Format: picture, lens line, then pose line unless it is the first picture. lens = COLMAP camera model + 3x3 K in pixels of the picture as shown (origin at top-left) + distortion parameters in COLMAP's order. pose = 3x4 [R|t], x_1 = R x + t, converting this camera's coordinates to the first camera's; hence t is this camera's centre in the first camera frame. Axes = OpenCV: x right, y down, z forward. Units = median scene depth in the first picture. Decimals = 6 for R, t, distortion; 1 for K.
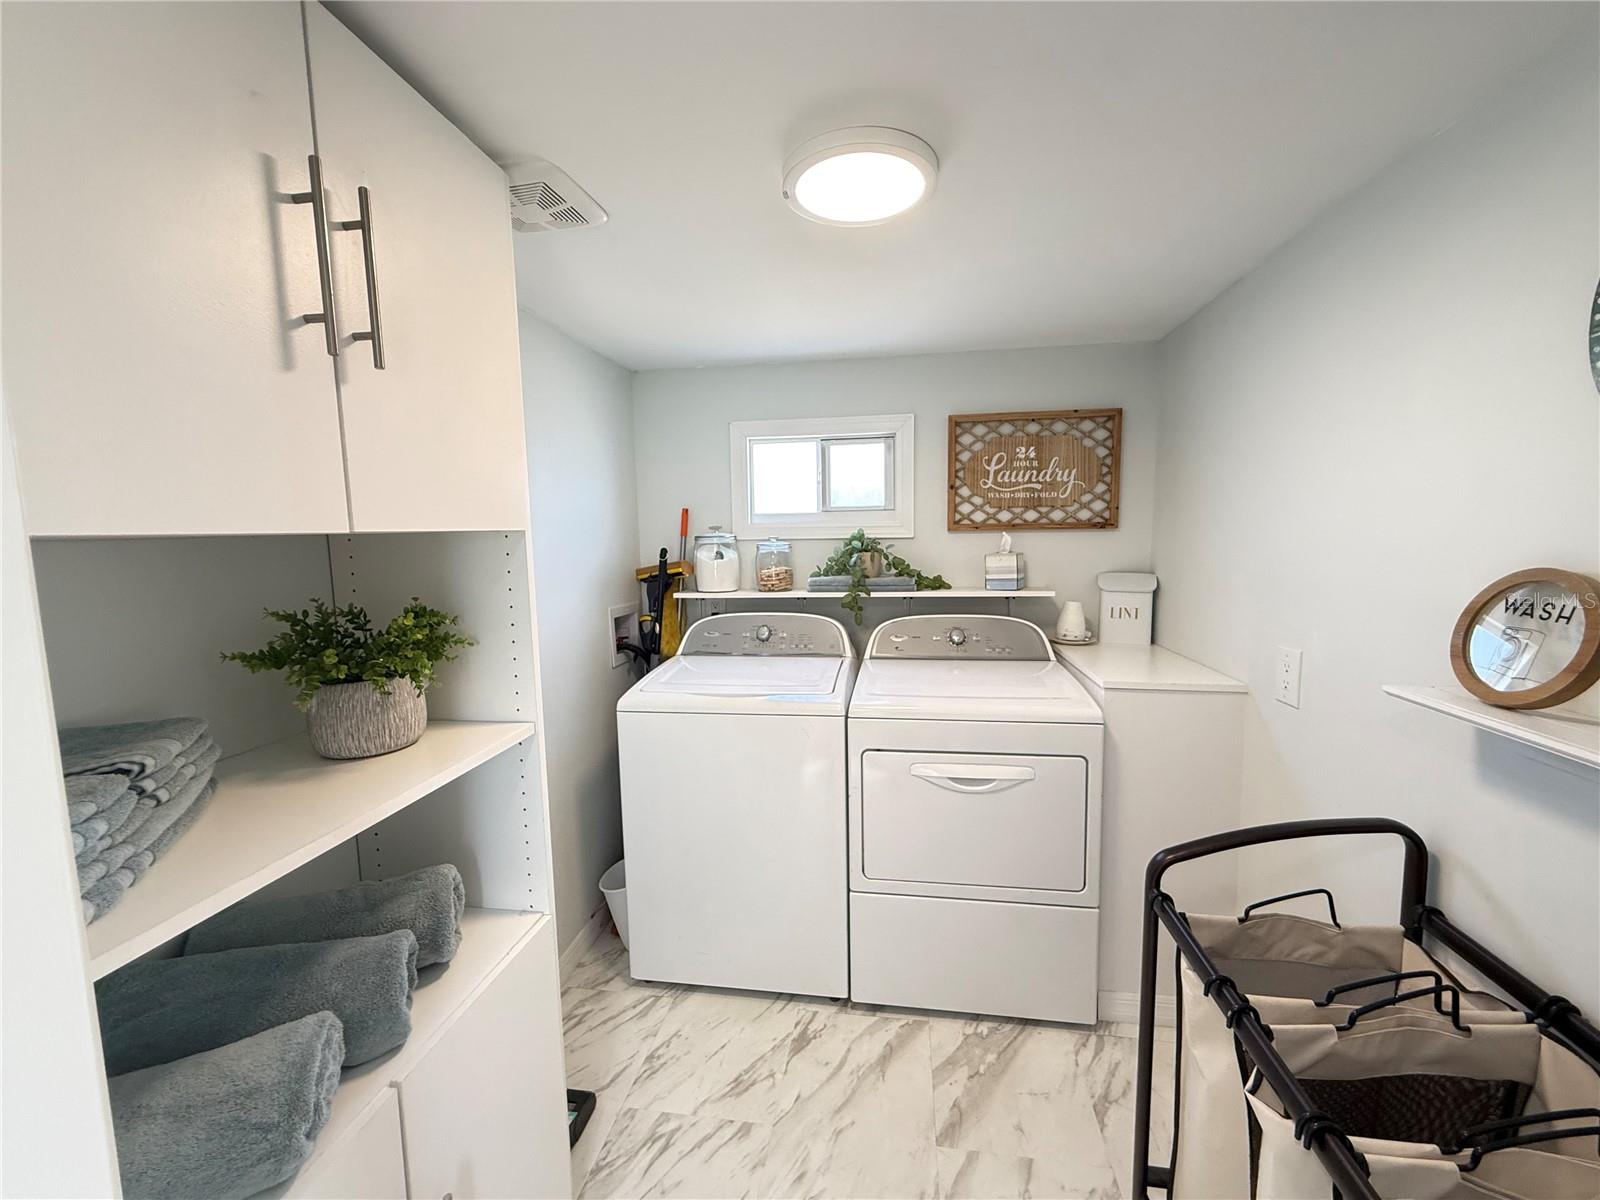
lens RADIAL K [[641.0, 0, 799.5], [0, 641.0, 599.4], [0, 0, 1]] dist [-0.002028, -0.000349]
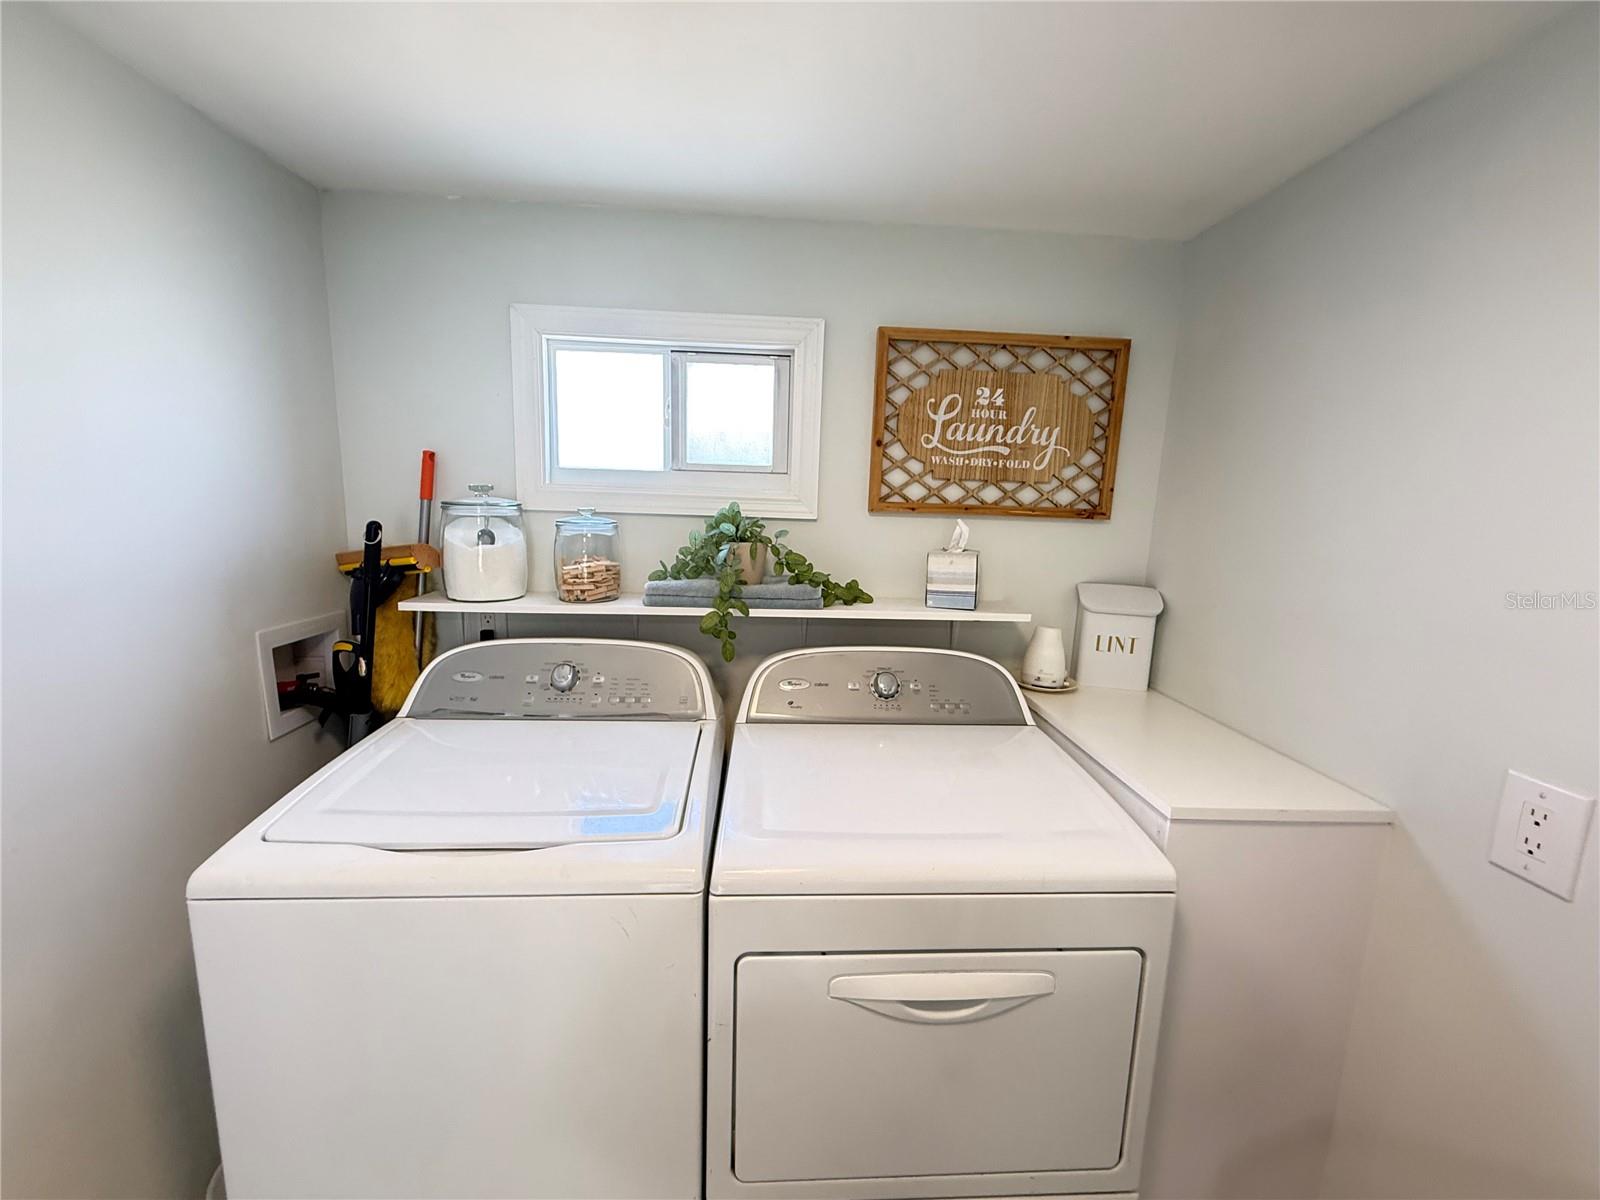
lens RADIAL K [[641.0, 0, 803.5], [0, 641.0, 599.3], [0, 0, 1]] dist [-0.002028, -0.000349]
pose [[0.974934, 0.012564, 0.222140, 0.025619], [-0.026399, 0.997884, 0.059422, -0.057093], [-0.220924, -0.063797, 0.973202, 0.392326]]
